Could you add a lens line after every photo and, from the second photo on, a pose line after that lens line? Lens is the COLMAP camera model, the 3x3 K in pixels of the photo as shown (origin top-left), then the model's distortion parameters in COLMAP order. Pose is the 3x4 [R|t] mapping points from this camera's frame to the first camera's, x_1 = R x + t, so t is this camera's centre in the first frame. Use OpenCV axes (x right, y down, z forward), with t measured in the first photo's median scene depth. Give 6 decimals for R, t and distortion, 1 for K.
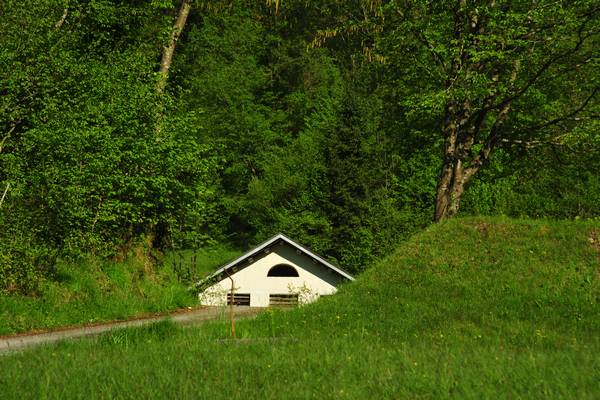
lens RADIAL K [[1395.8, 0, 300.2], [0, 1395.8, 199.4], [0, 0, 1]] dist [0.691220, 0.000000]
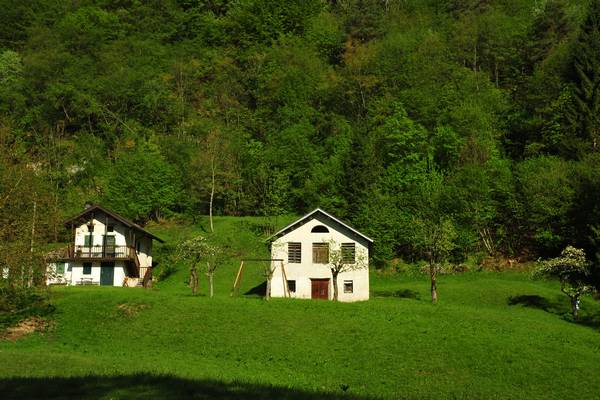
lens RADIAL K [[1395.8, 0, 298.8], [0, 1395.8, 201.0], [0, 0, 1]] dist [0.691220, 0.000000]
pose [[0.999881, -0.005420, -0.014420, -0.016536], [0.005657, 0.999849, 0.016437, -0.016014], [0.014328, -0.016516, 0.999761, -0.917045]]
